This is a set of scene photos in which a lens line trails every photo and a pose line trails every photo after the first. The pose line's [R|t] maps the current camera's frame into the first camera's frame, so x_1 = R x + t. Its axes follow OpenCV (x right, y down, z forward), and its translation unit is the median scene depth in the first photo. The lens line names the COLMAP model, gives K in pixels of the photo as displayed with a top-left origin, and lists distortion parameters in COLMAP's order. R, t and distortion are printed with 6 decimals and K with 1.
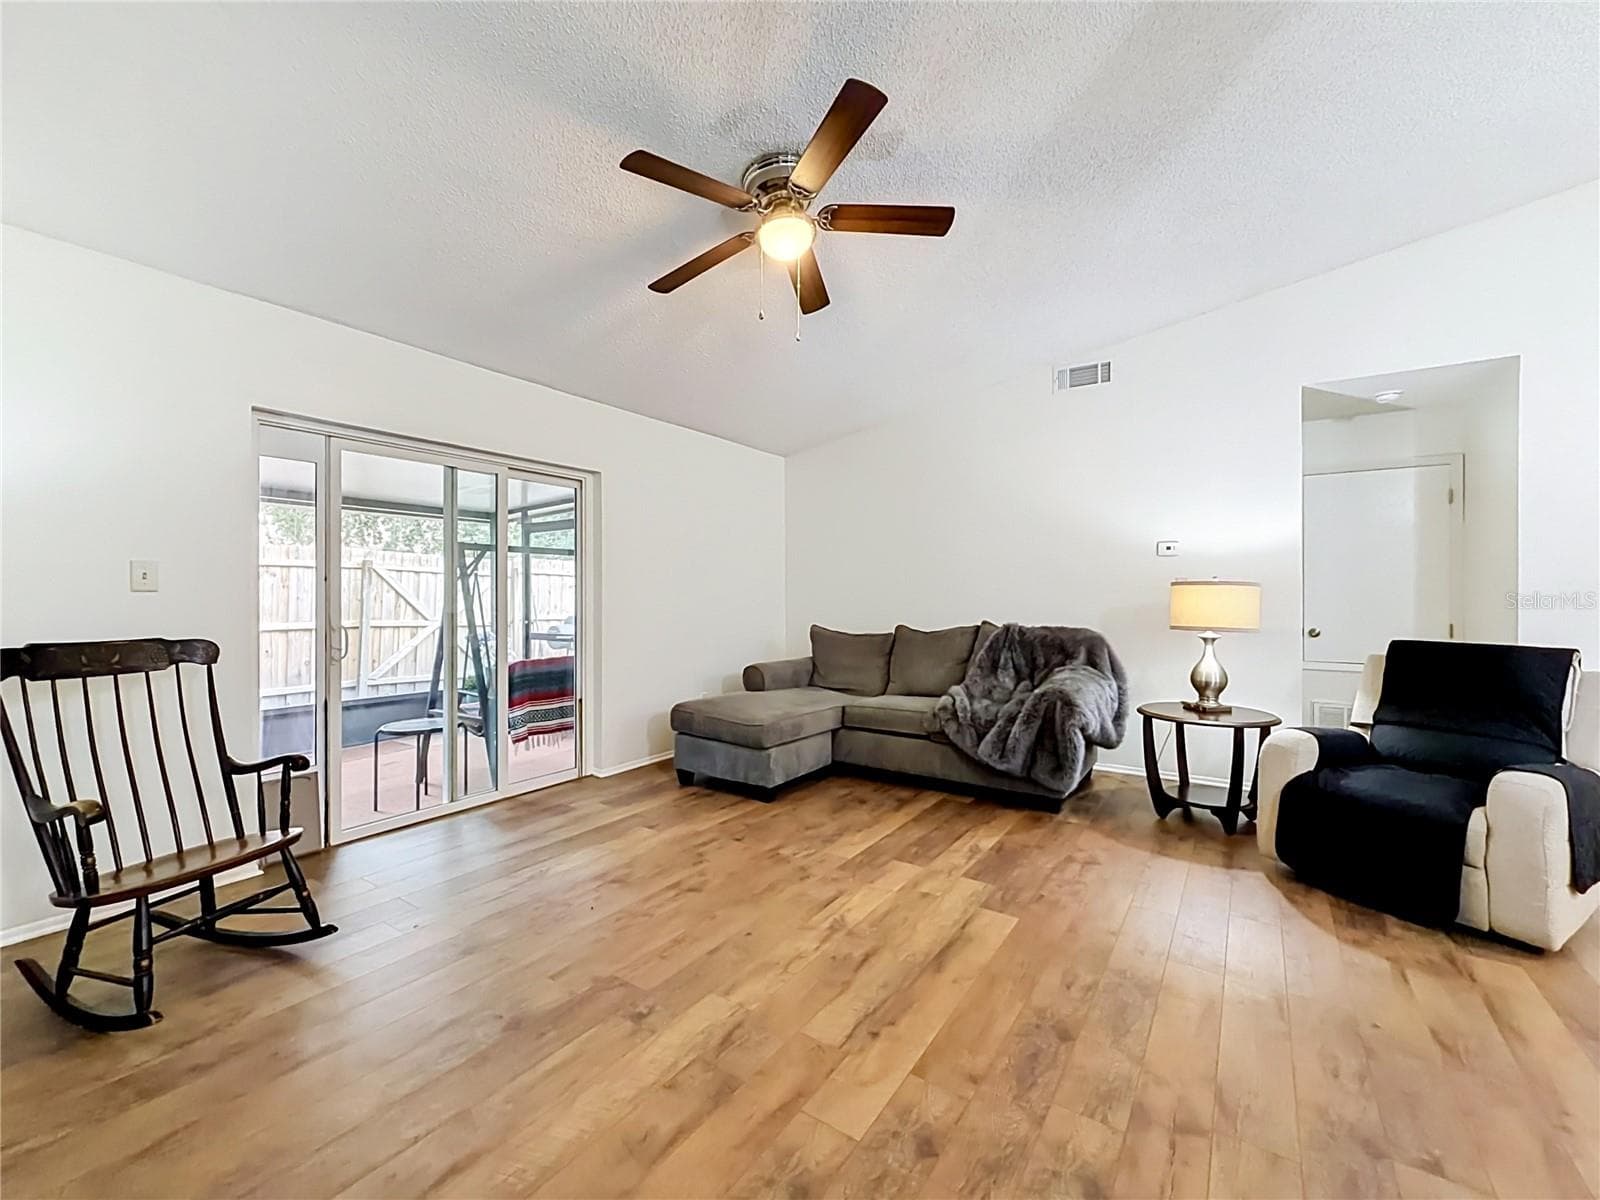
lens RADIAL K [[661.7, 0, 800.0], [0, 661.7, 600.0], [0, 0, 1]] dist [-0.001069, -0.000253]
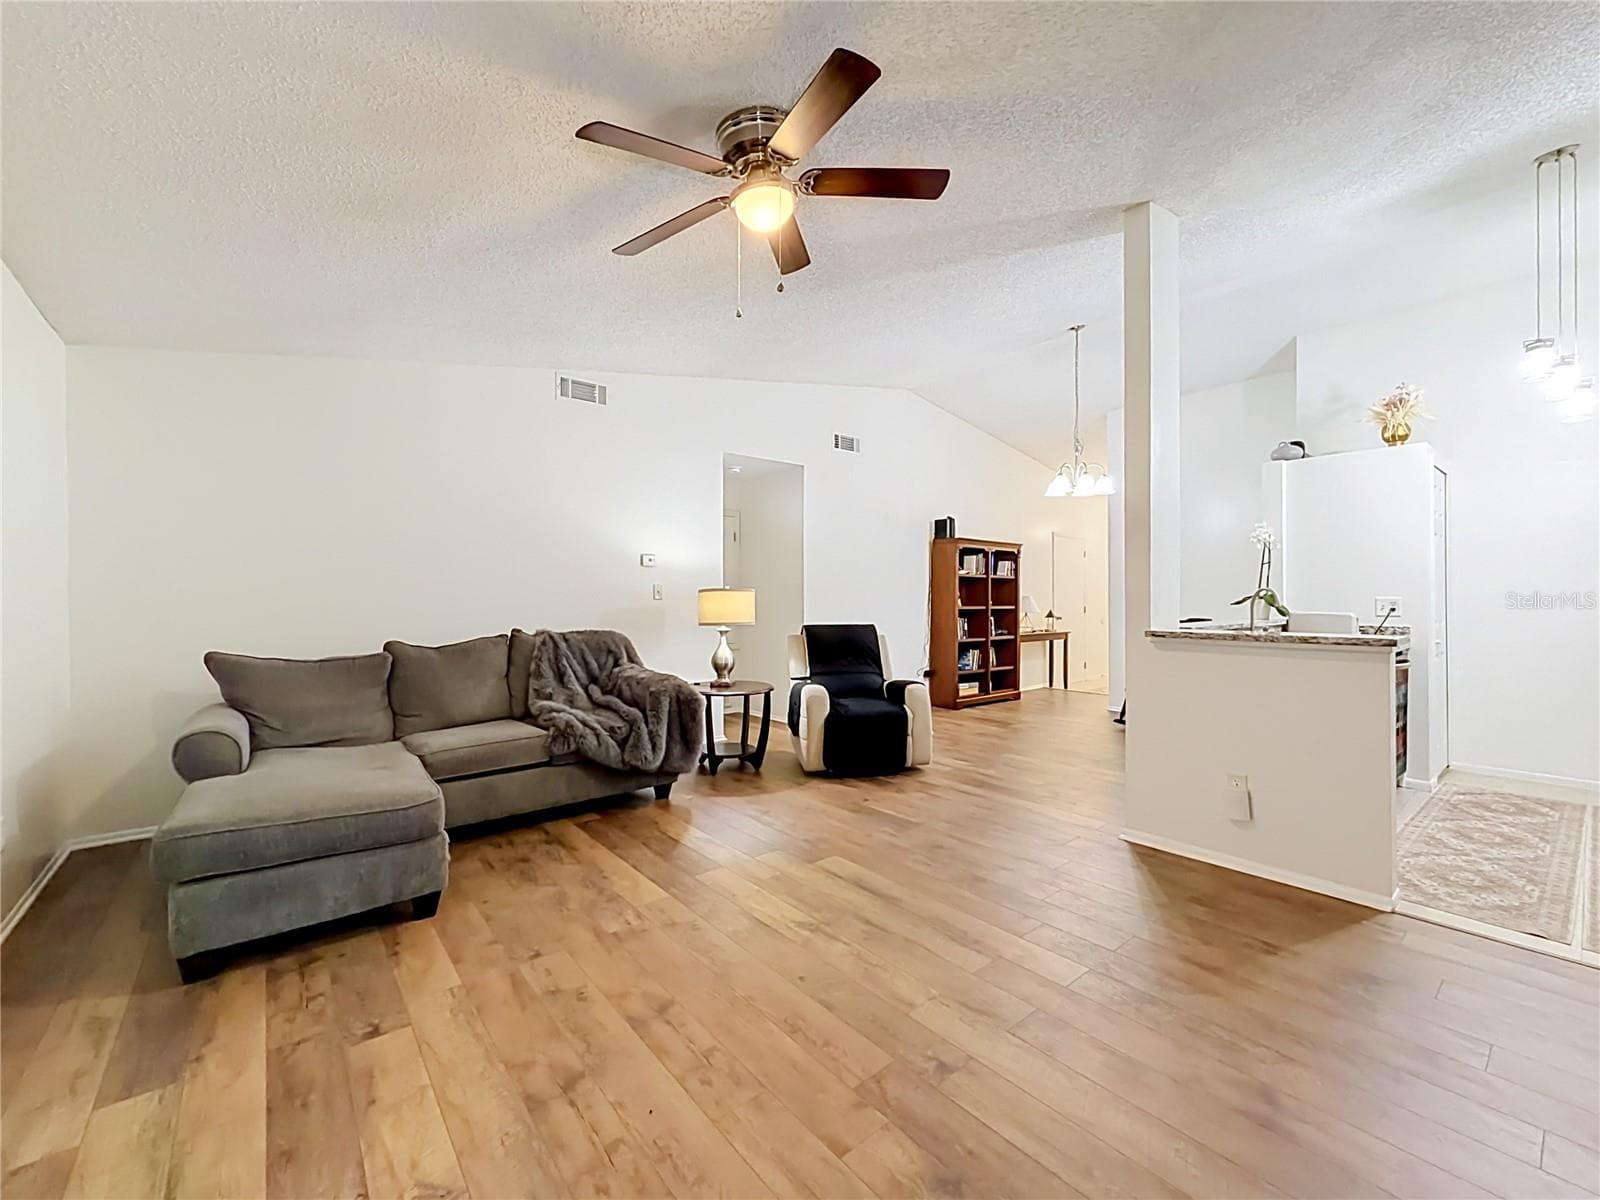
lens RADIAL K [[654.2, 0, 797.6], [0, 654.2, 593.0], [0, 0, 1]] dist [0.001271, -0.000293]
pose [[0.279209, 0.004641, 0.960219, -0.644421], [0.010535, 0.999913, -0.007897, -0.007388], [-0.960172, 0.012321, 0.279136, 0.518546]]
